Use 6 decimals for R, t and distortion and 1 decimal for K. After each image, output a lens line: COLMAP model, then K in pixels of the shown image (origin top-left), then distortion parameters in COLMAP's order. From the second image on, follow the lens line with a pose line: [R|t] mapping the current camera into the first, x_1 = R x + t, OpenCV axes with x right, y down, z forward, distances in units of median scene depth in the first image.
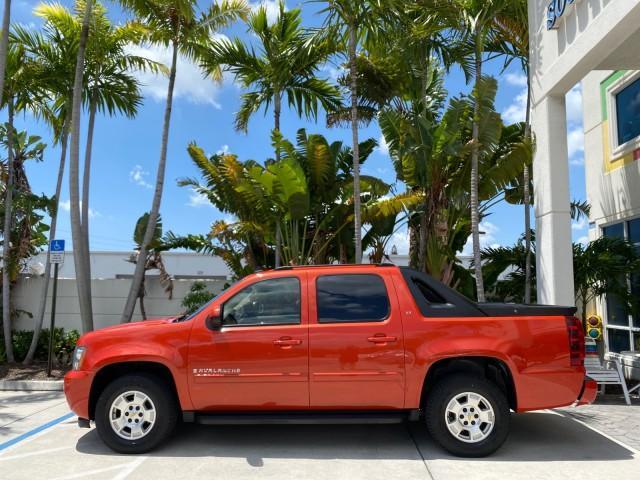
lens RADIAL K [[495.4, 0, 320.2], [0, 495.4, 238.2], [0, 0, 1]] dist [0.028495, -0.036195]
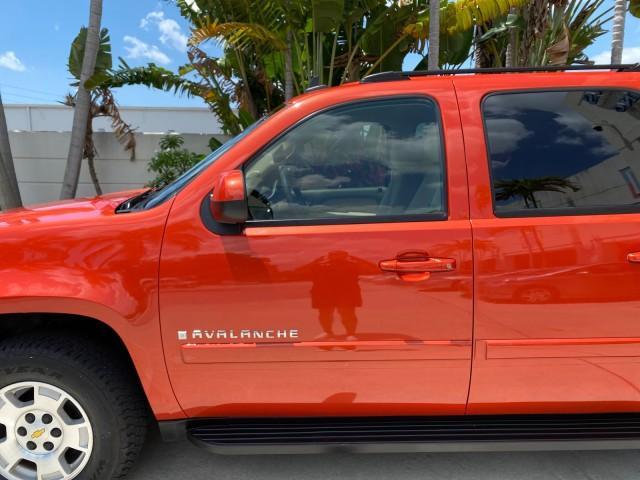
lens RADIAL K [[495.4, 0, 314.1], [0, 495.4, 235.4], [0, 0, 1]] dist [0.028495, -0.036195]
pose [[0.999308, -0.004879, 0.036872, -0.149663], [-0.004931, 0.965226, 0.261369, 0.081014], [-0.036865, -0.261370, 0.964534, 0.590642]]
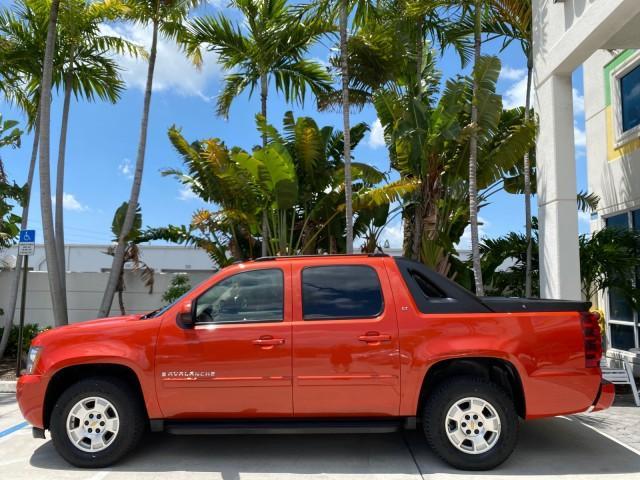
lens RADIAL K [[495.4, 0, 319.1], [0, 495.4, 238.1], [0, 0, 1]] dist [0.028495, -0.036195]
pose [[0.999916, 0.000515, 0.012913, 0.012330], [-0.000648, 0.999947, 0.010280, 0.013929], [-0.012907, -0.010287, 0.999864, 0.104850]]
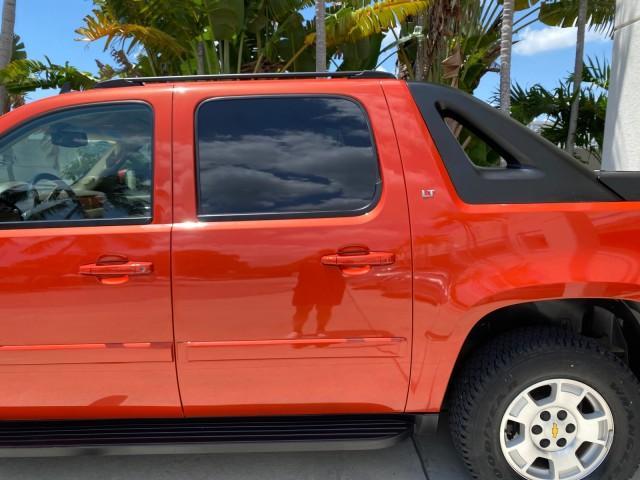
lens RADIAL K [[495.4, 0, 319.9], [0, 495.4, 238.0], [0, 0, 1]] dist [0.028495, -0.036195]
pose [[0.998574, -0.007578, 0.052852, 0.067148], [-0.006039, 0.967495, 0.252816, 0.080215], [-0.053050, -0.252775, 0.966070, 0.573684]]
